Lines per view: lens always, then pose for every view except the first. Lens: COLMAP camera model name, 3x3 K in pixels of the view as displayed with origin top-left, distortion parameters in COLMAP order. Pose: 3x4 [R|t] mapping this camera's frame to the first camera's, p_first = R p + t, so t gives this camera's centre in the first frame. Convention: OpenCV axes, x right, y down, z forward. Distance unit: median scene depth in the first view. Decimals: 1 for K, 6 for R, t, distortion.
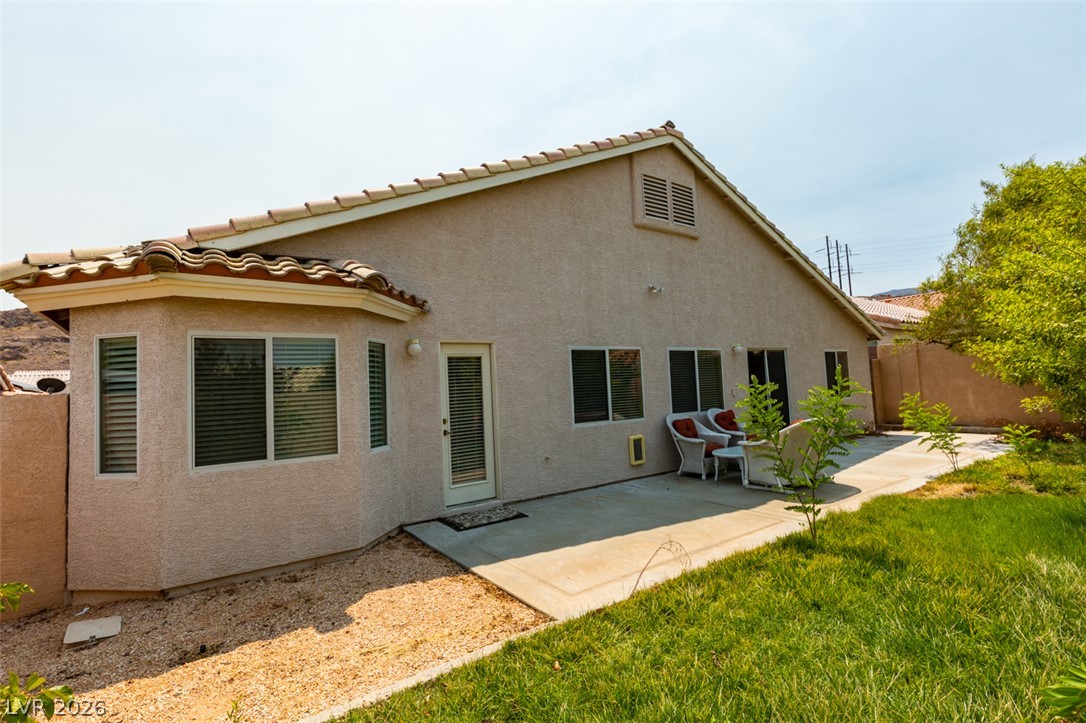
lens RADIAL K [[541.7, 0, 567.6], [0, 541.7, 365.3], [0, 0, 1]] dist [0.002189, -0.000204]
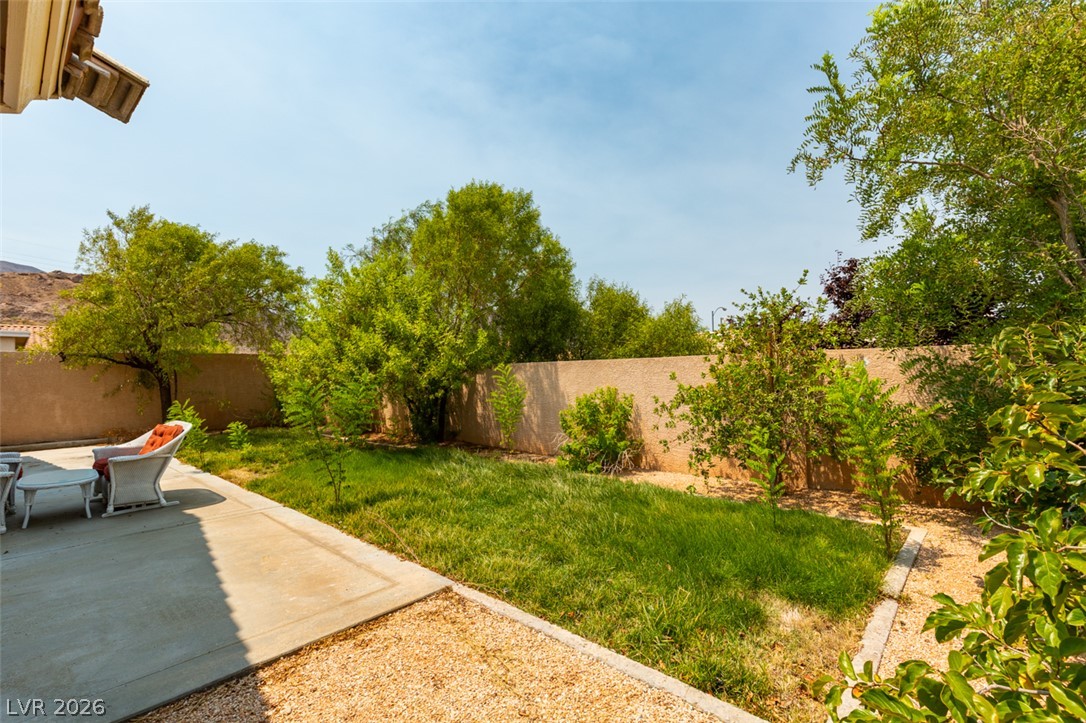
lens RADIAL K [[489.6, 0, 541.4], [0, 489.6, 357.6], [0, 0, 1]] dist [0.005334, -0.000889]
pose [[-0.204042, 0.076420, 0.975975, -0.762040], [-0.002551, 0.996904, -0.078593, 0.065073], [-0.978959, -0.018526, -0.203215, 0.744042]]
